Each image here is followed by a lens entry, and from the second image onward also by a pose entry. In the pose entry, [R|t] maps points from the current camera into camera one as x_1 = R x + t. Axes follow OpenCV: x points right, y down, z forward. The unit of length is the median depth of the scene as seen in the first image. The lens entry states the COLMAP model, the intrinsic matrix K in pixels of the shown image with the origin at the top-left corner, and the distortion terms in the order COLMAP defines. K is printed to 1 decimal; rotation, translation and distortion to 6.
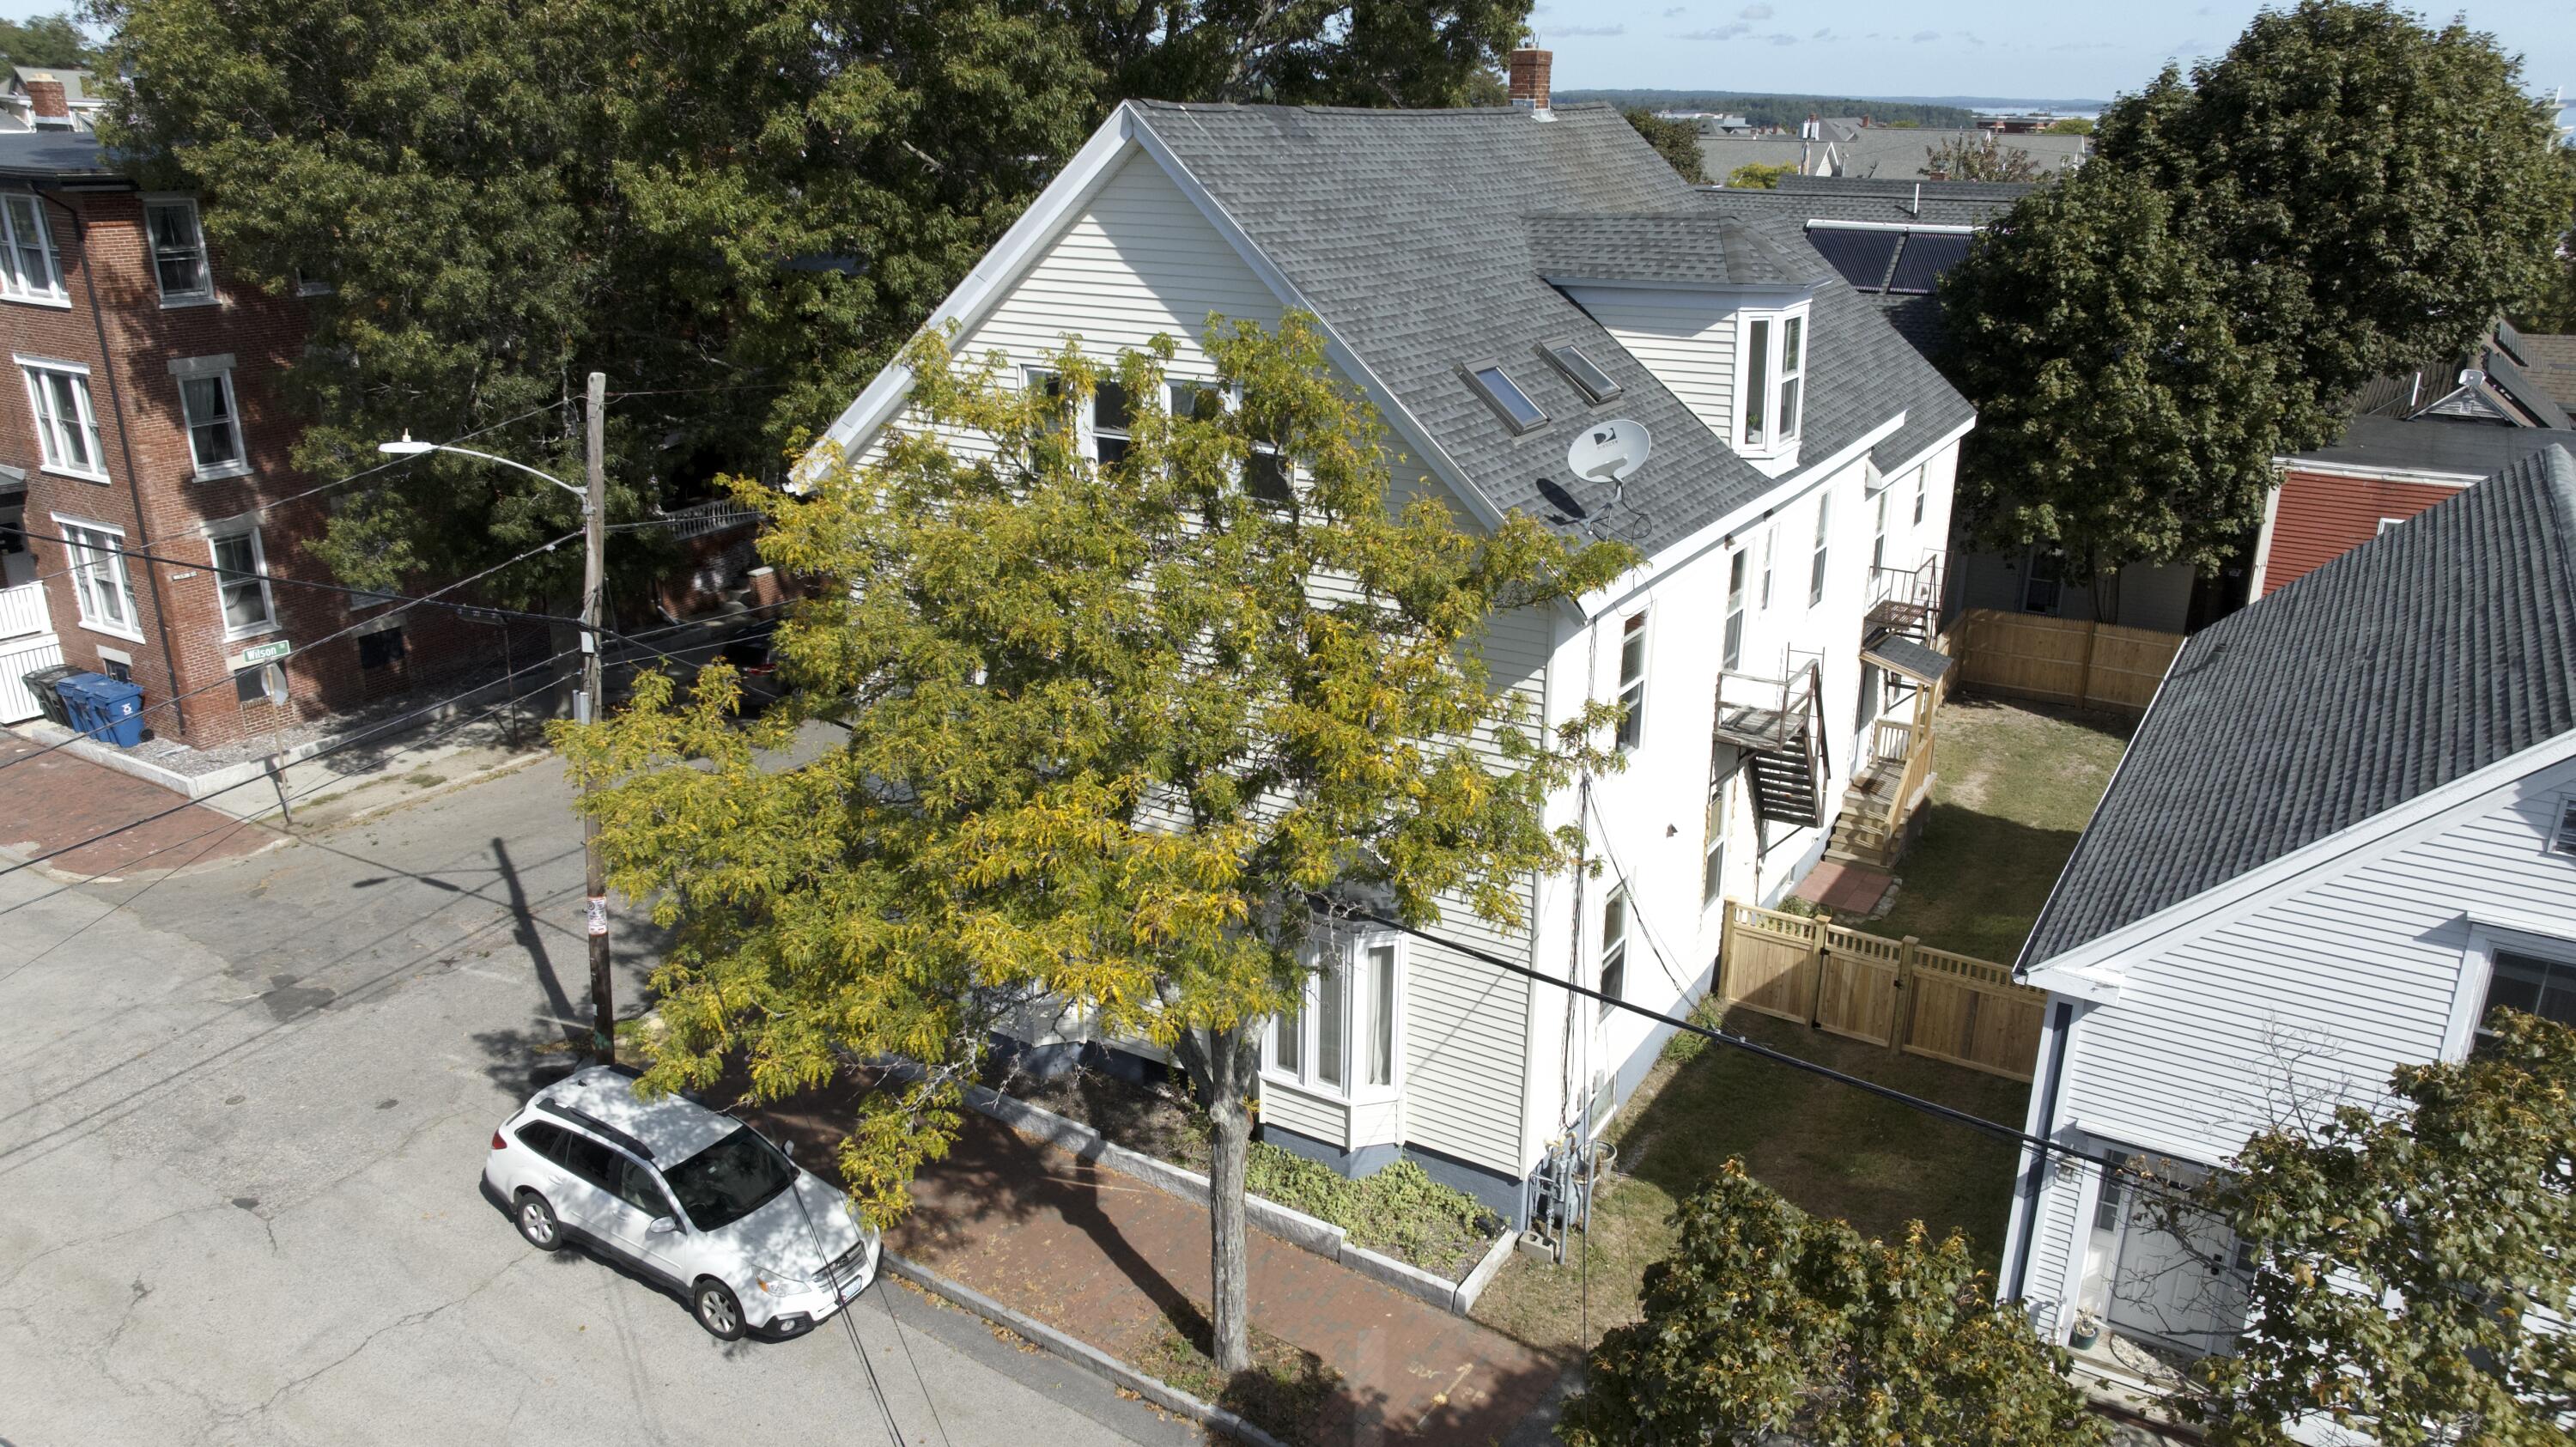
lens RADIAL K [[1833.5, 0, 1291.4], [0, 1833.5, 720.0], [0, 0, 1]] dist [-0.031274, 0.011641]
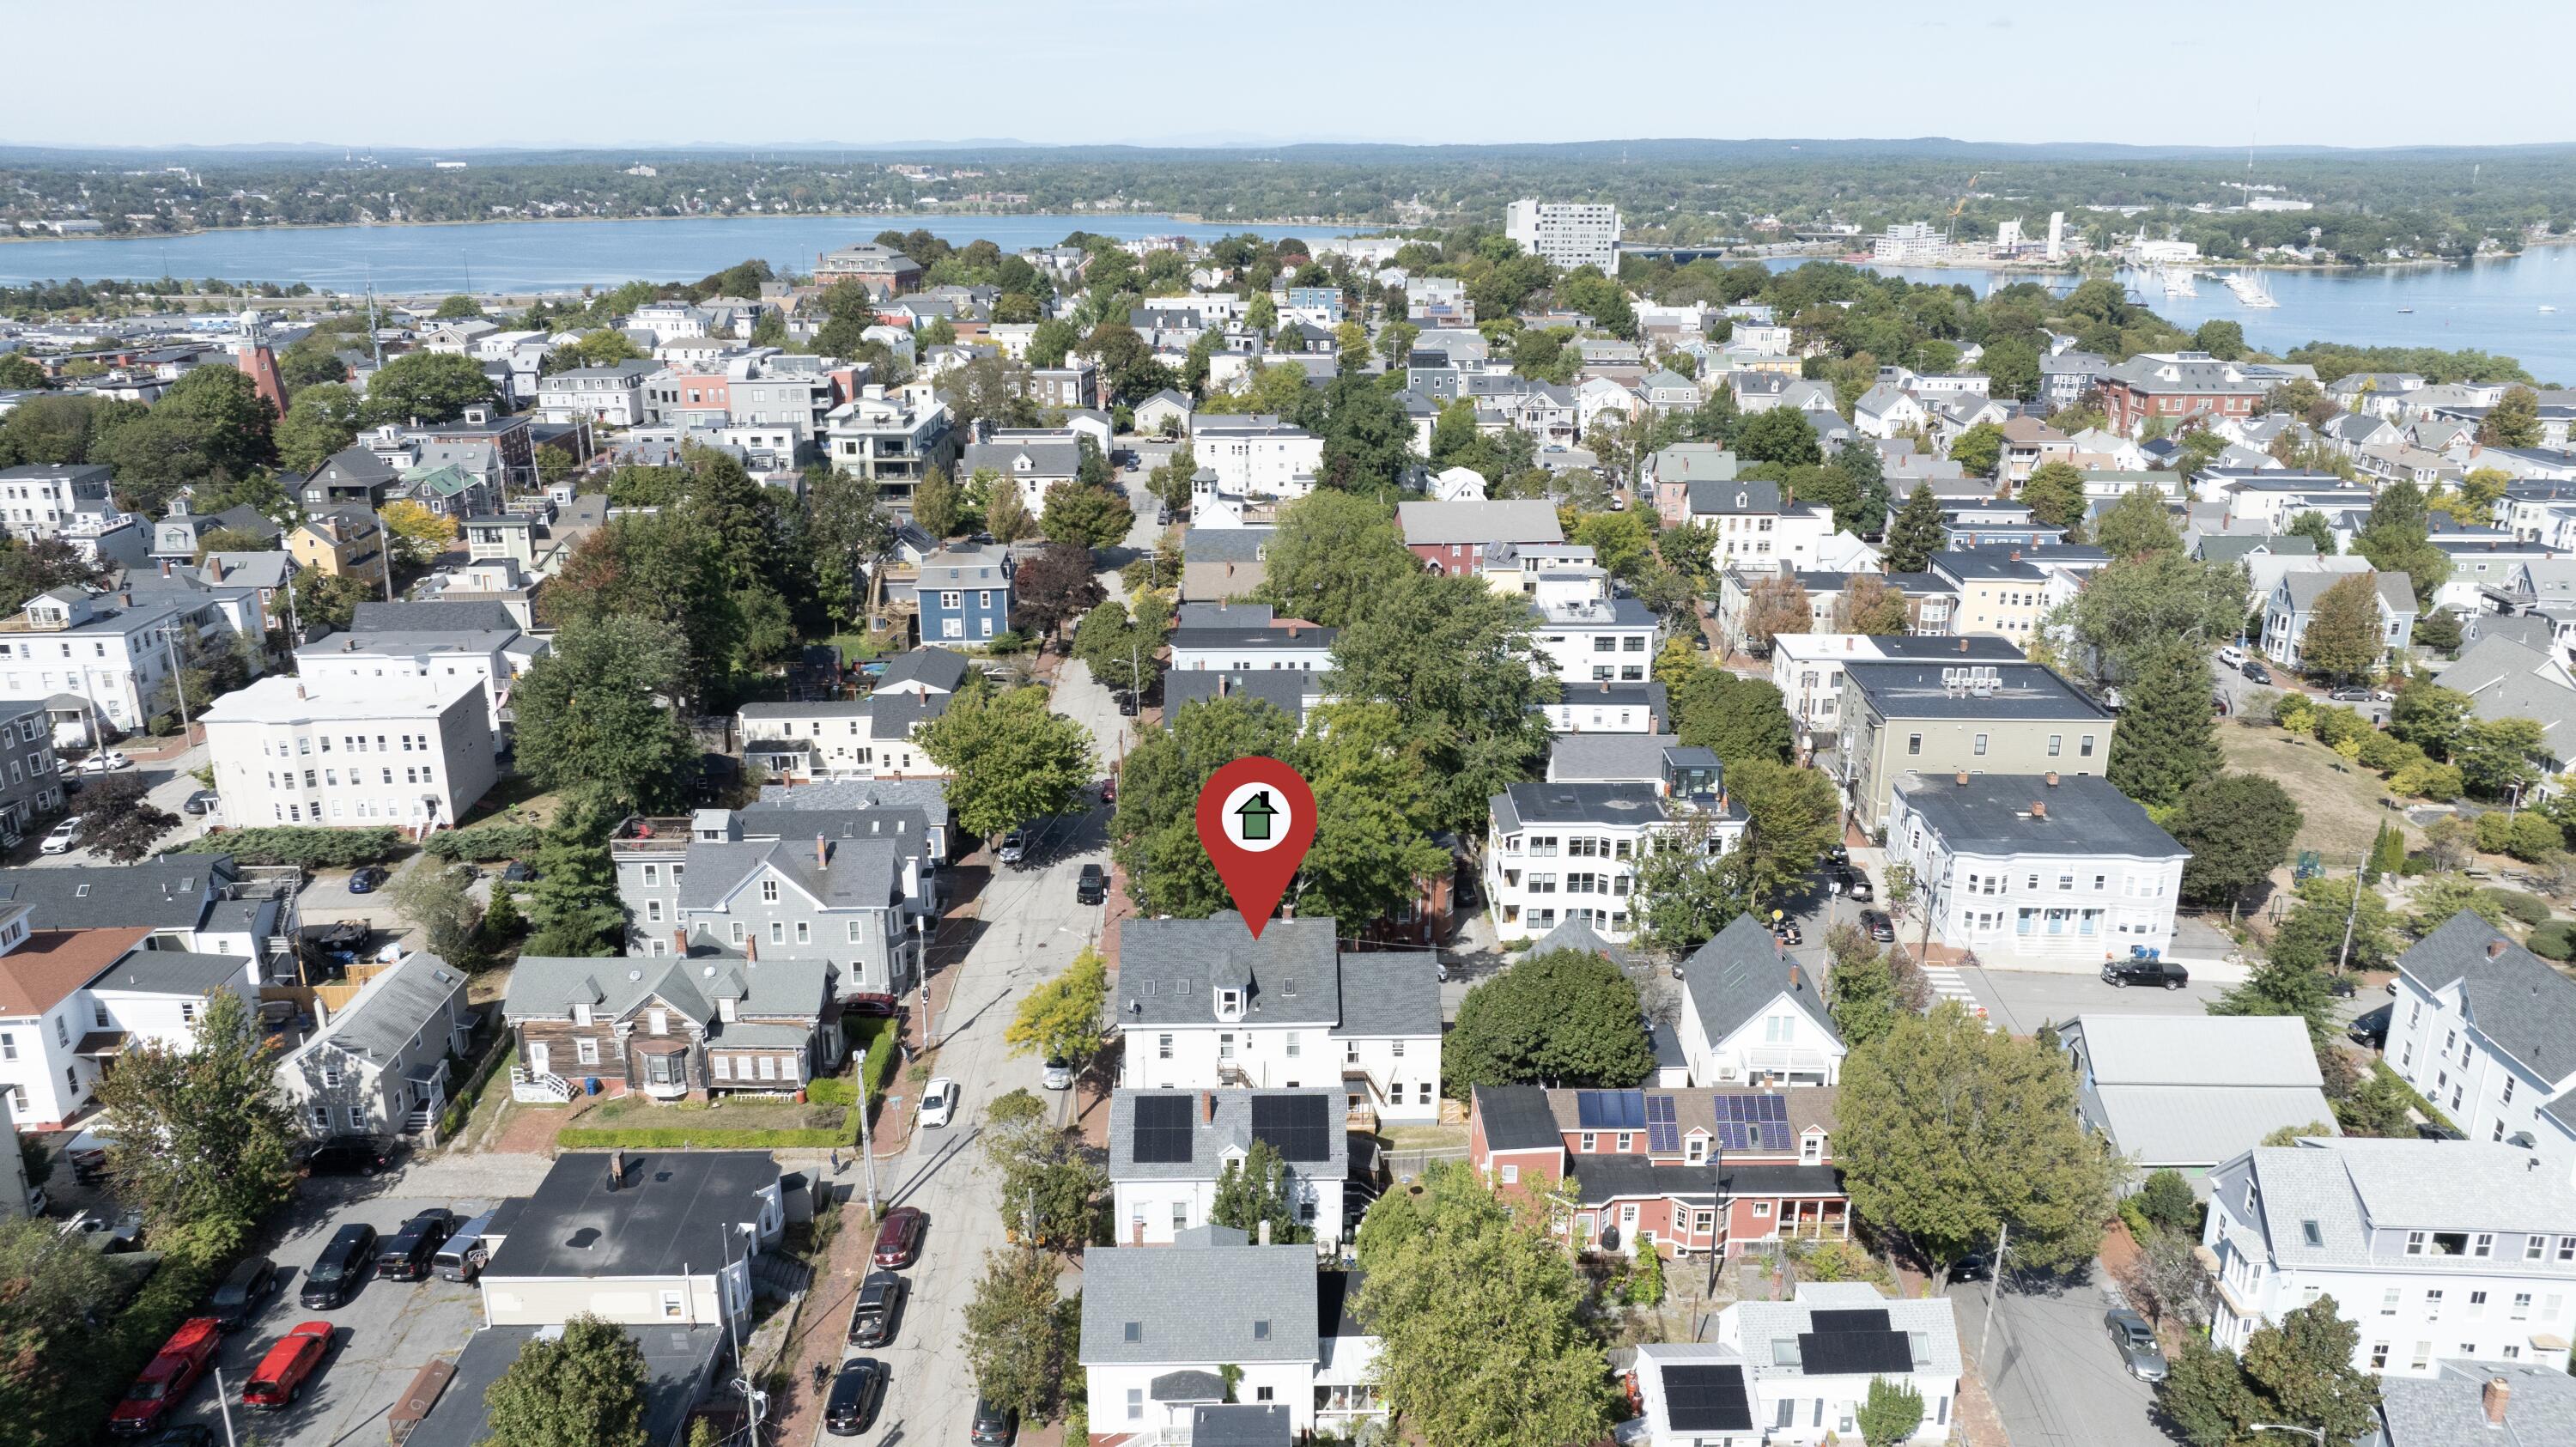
lens RADIAL K [[1779.7, 0, 1285.6], [0, 1779.7, 722.5], [0, 0, 1]] dist [-0.030986, 0.027457]
pose [[0.542454, 0.246561, -0.803089, 4.018207], [-0.272044, 0.956005, 0.109755, -1.482310], [0.794818, 0.158939, 0.585664, -1.779053]]
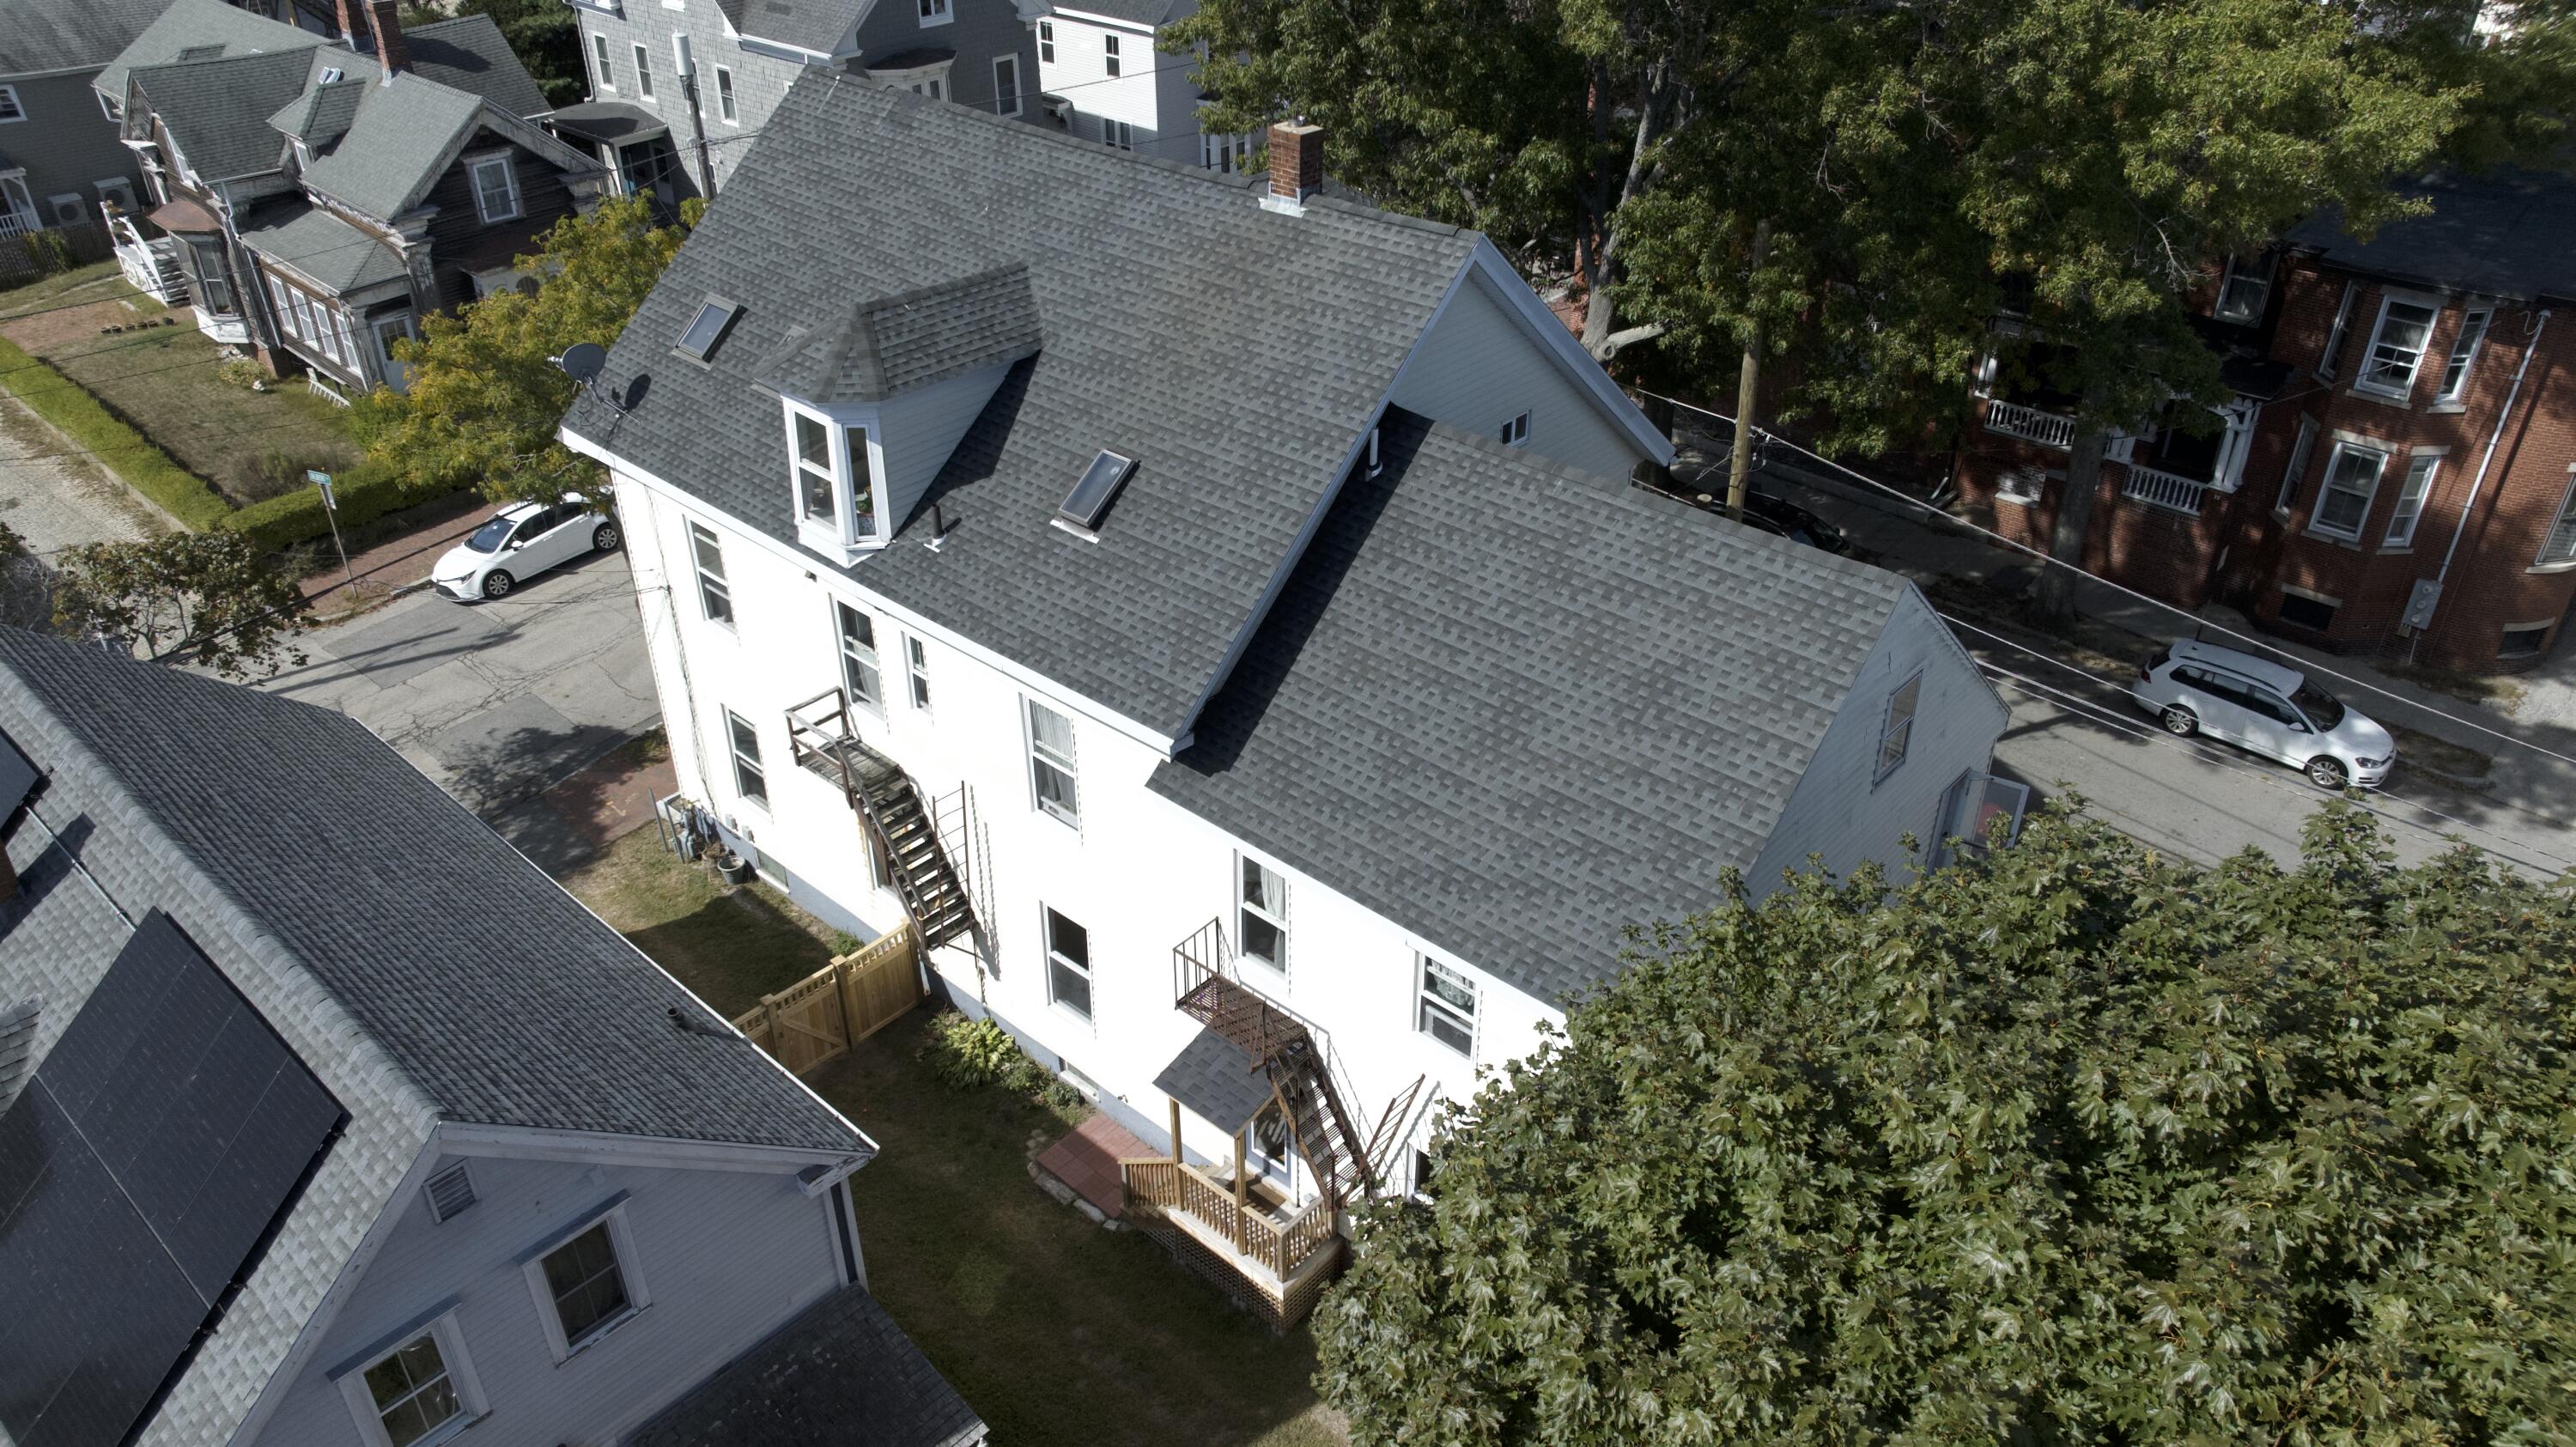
lens RADIAL K [[1833.5, 0, 1274.4], [0, 1833.5, 733.1], [0, 0, 1]] dist [-0.031274, 0.011641]
pose [[-0.192667, 0.522427, -0.830632, 1.188877], [-0.315296, 0.768645, 0.556573, -0.750747], [0.929230, 0.369129, 0.016626, 1.313723]]
